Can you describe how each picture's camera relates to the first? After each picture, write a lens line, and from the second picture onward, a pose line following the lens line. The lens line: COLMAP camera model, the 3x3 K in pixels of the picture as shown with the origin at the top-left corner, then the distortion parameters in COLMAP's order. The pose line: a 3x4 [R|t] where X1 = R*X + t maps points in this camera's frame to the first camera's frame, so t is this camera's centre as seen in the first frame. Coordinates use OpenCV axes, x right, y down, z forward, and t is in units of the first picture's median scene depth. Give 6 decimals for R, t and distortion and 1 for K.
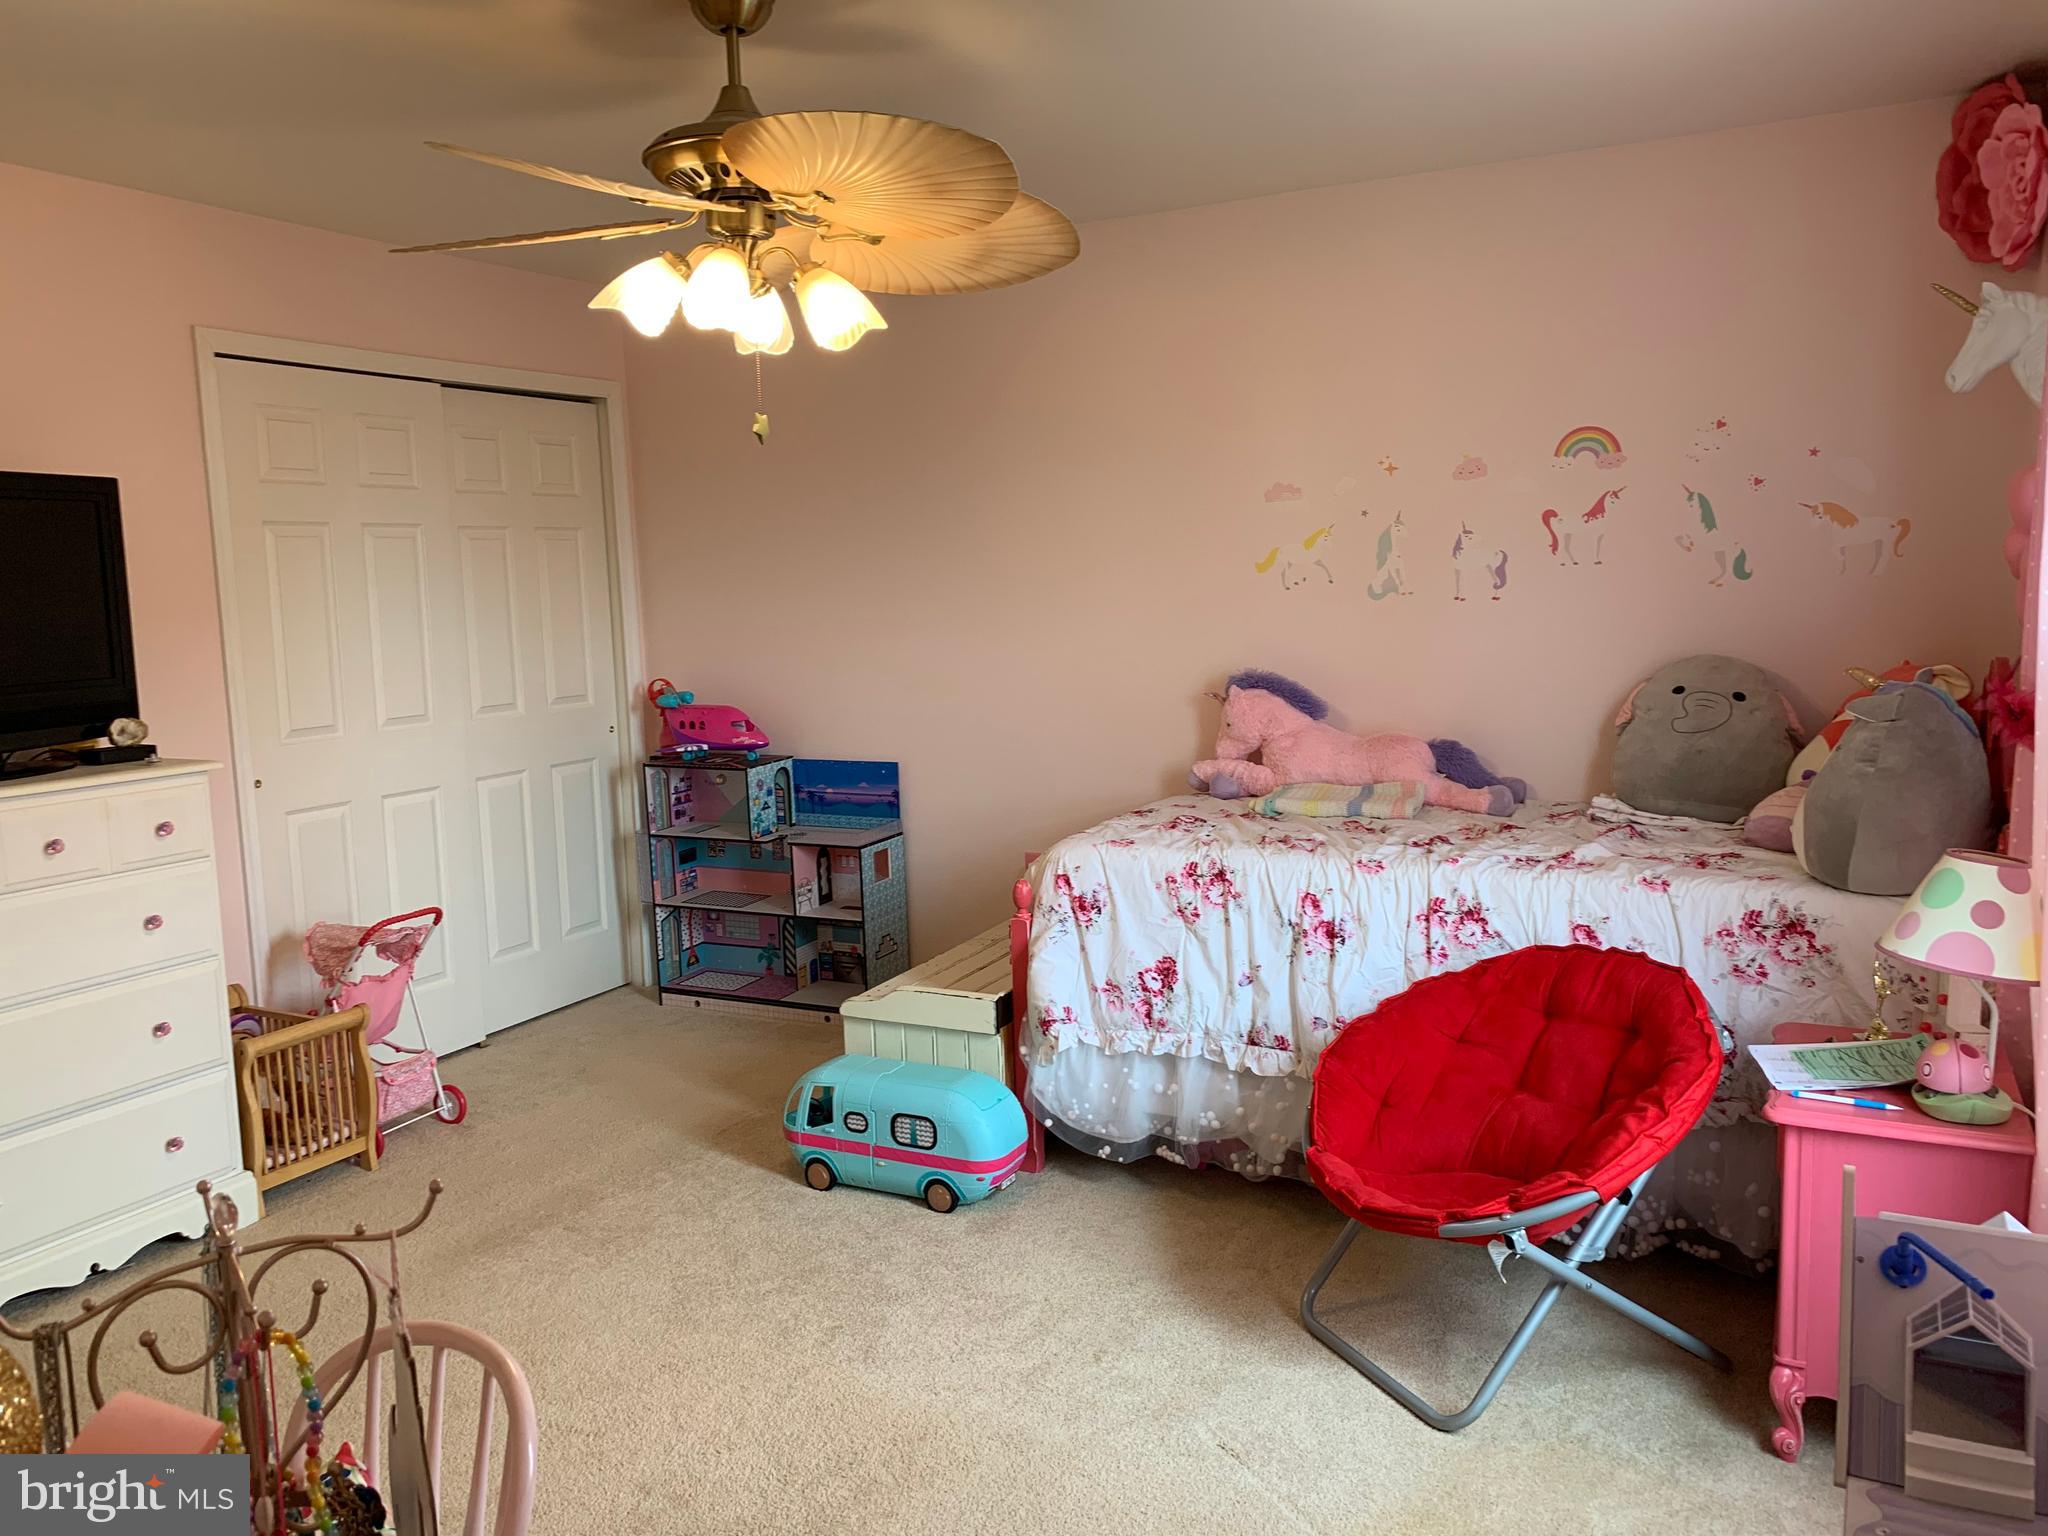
lens RADIAL K [[1572.1, 0, 1018.4], [0, 1572.1, 759.9], [0, 0, 1]] dist [0.047409, -0.038982]
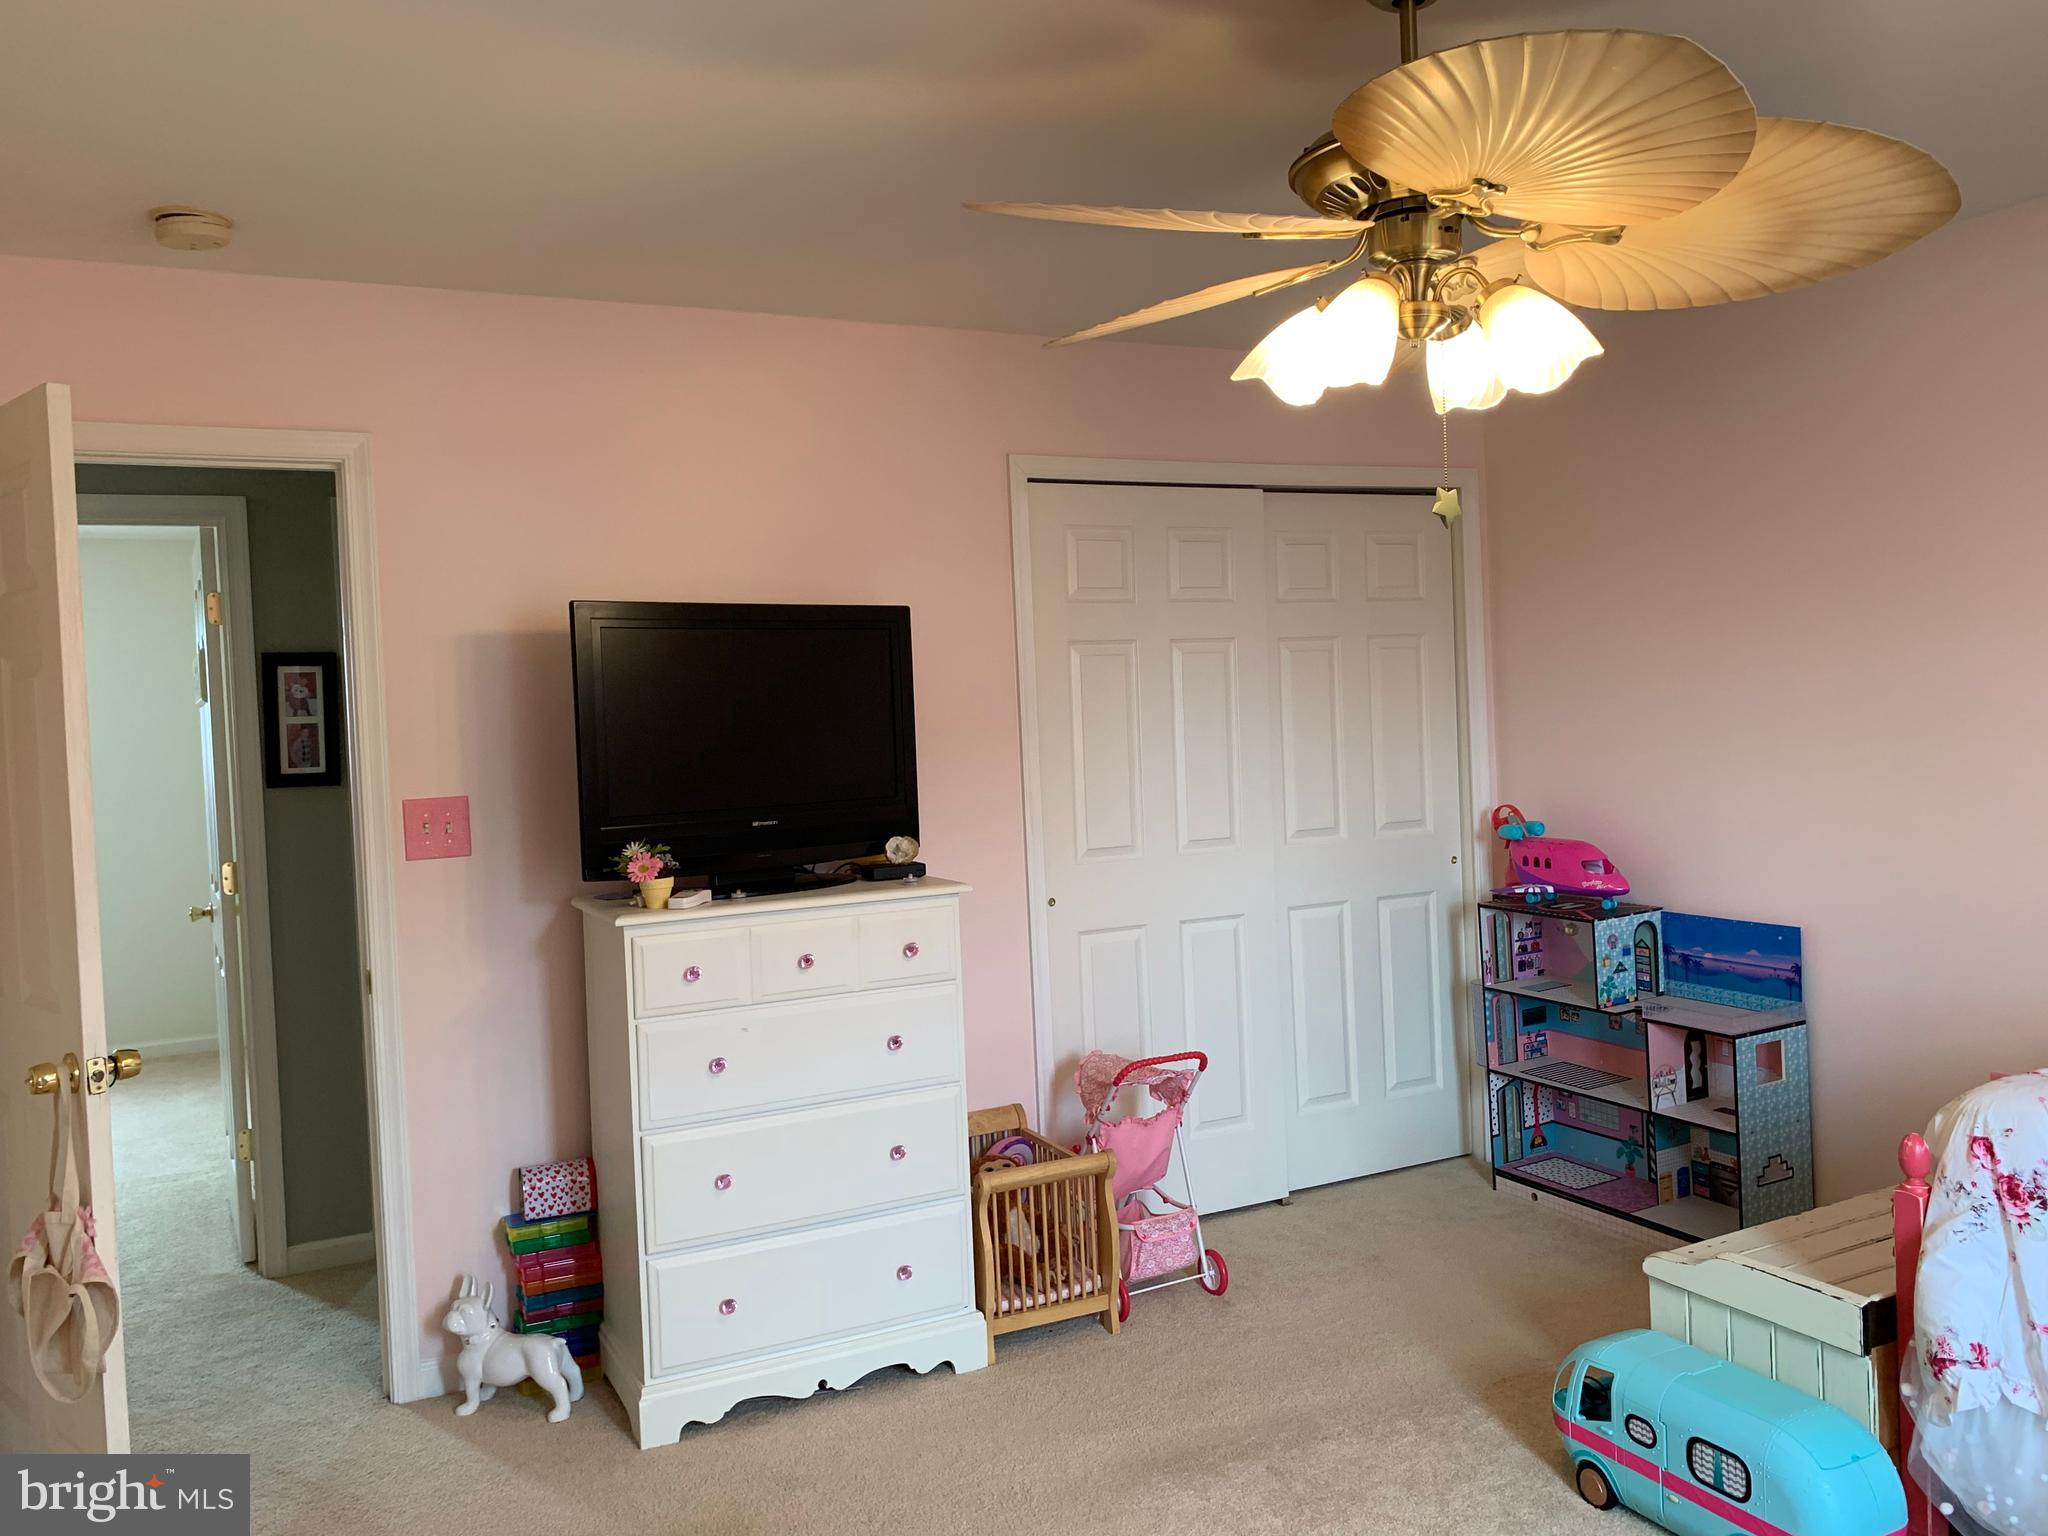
lens RADIAL K [[1572.1, 0, 1039.7], [0, 1572.1, 761.2], [0, 0, 1]] dist [0.047409, -0.038982]
pose [[0.810894, 0.020930, -0.584819, 0.094223], [-0.056042, 0.997544, -0.042005, -0.034368], [0.582504, 0.066836, 0.810076, 0.209463]]
